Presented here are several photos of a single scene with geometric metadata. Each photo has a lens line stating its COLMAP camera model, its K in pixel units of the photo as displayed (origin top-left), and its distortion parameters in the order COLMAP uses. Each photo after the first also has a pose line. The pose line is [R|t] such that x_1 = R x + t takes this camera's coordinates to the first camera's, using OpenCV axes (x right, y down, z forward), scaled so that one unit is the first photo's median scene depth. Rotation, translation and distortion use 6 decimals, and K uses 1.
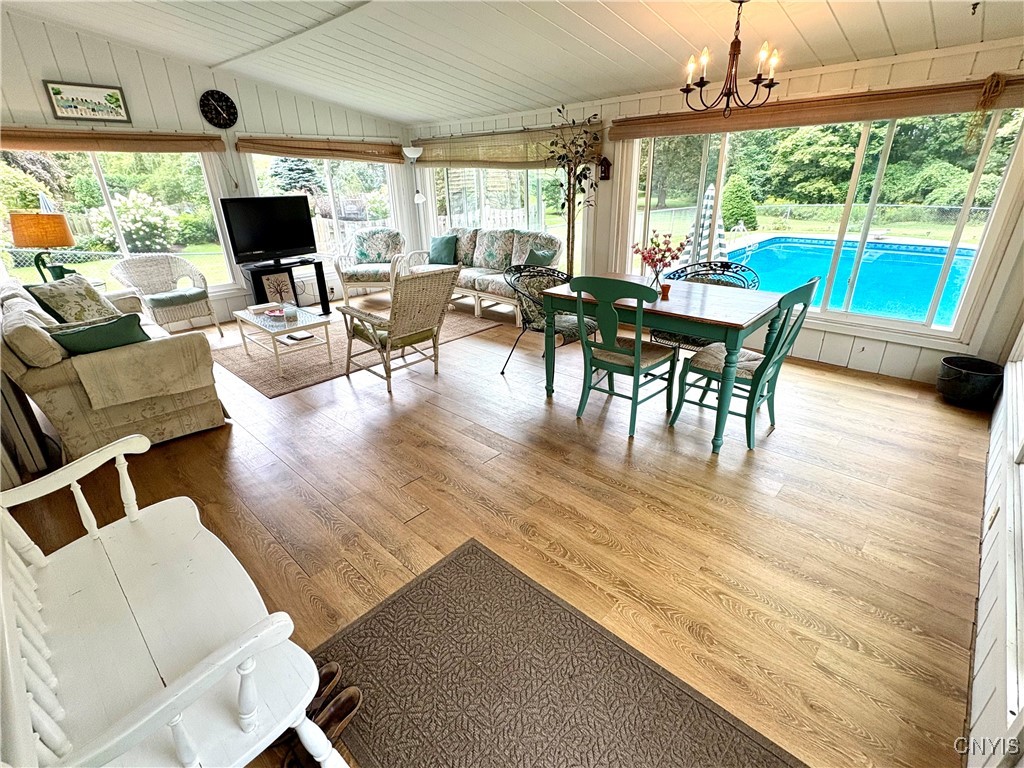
lens RADIAL K [[481.2, 0, 512.0], [0, 481.2, 384.0], [0, 0, 1]] dist [0.001096, 0.000993]
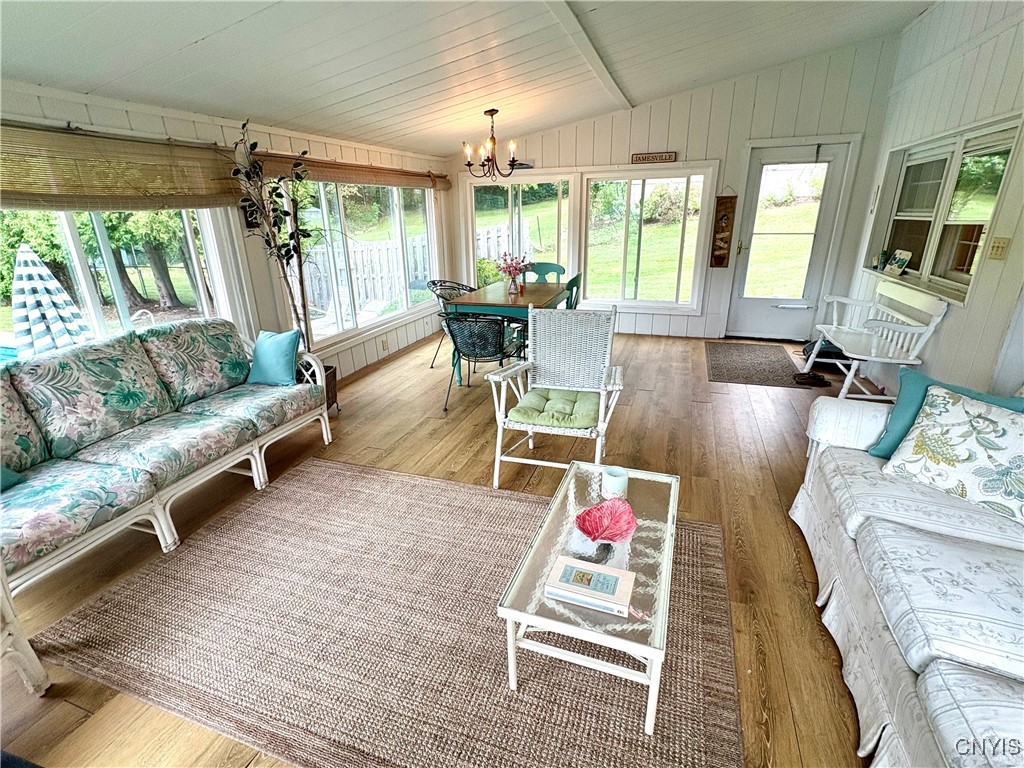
lens RADIAL K [[481.2, 0, 512.0], [0, 481.2, 384.0], [0, 0, 1]] dist [0.001096, 0.000993]
pose [[-0.417756, -0.285372, 0.862579, -0.692808], [0.372811, 0.811944, 0.449176, -0.418309], [-0.828548, 0.509225, -0.232804, 0.973650]]
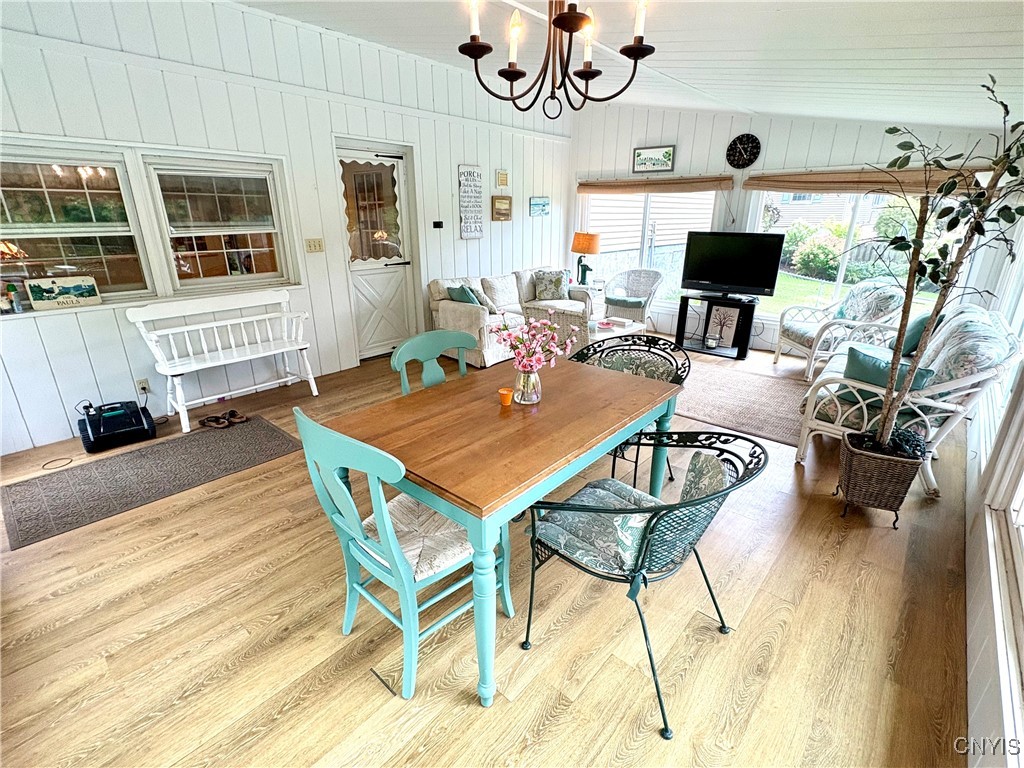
lens RADIAL K [[481.2, 0, 512.0], [0, 481.2, 384.0], [0, 0, 1]] dist [0.001096, 0.000993]
pose [[0.027806, 0.353525, -0.935012, 0.569303], [-0.404227, 0.859459, 0.312937, -0.258686], [0.914236, 0.369256, 0.166803, 0.555161]]
